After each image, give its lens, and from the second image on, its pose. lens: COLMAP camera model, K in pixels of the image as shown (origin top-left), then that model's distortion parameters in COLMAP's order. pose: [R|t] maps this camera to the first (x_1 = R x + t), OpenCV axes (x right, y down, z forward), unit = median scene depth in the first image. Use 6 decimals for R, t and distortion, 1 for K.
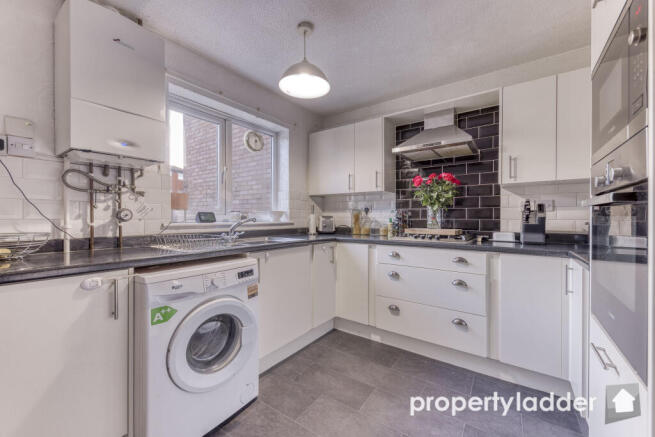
lens RADIAL K [[256.6, 0, 333.8], [0, 256.6, 219.0], [0, 0, 1]] dist [0.004617, -0.000271]
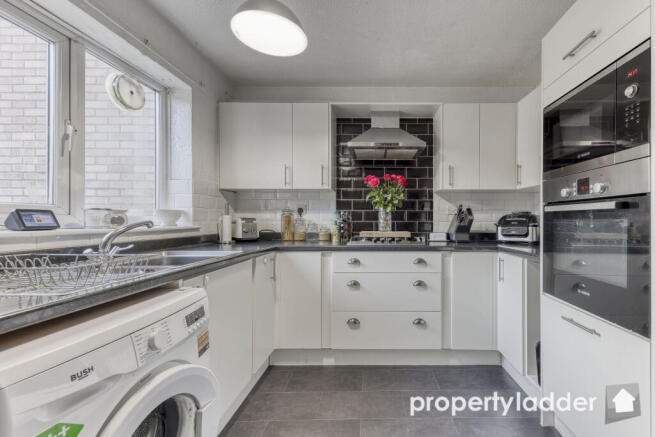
lens RADIAL K [[280.2, 0, 368.1], [0, 280.2, 220.2], [0, 0, 1]] dist [0.004726, -0.001393]
pose [[0.815612, -0.001357, 0.578598, -0.281086], [0.003739, 0.999989, -0.002925, -0.001429], [-0.578587, 0.004549, 0.815608, 0.175570]]
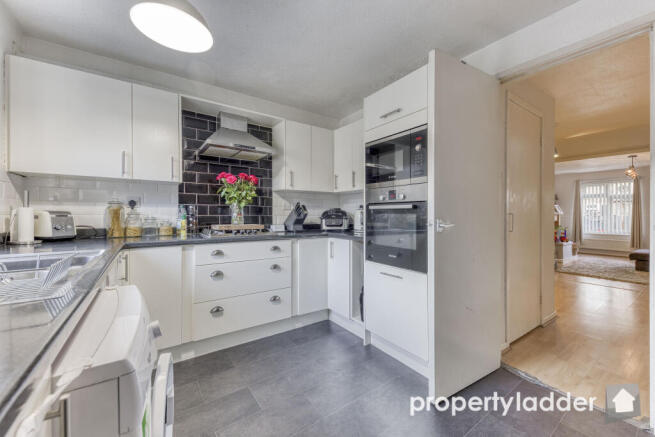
lens RADIAL K [[256.6, 0, 331.6], [0, 256.6, 214.8], [0, 0, 1]] dist [0.004617, -0.000271]
pose [[0.335566, -0.001581, 0.942015, -0.495745], [0.002797, 0.999996, 0.000682, -0.001465], [-0.942013, 0.002405, 0.335569, 0.275681]]
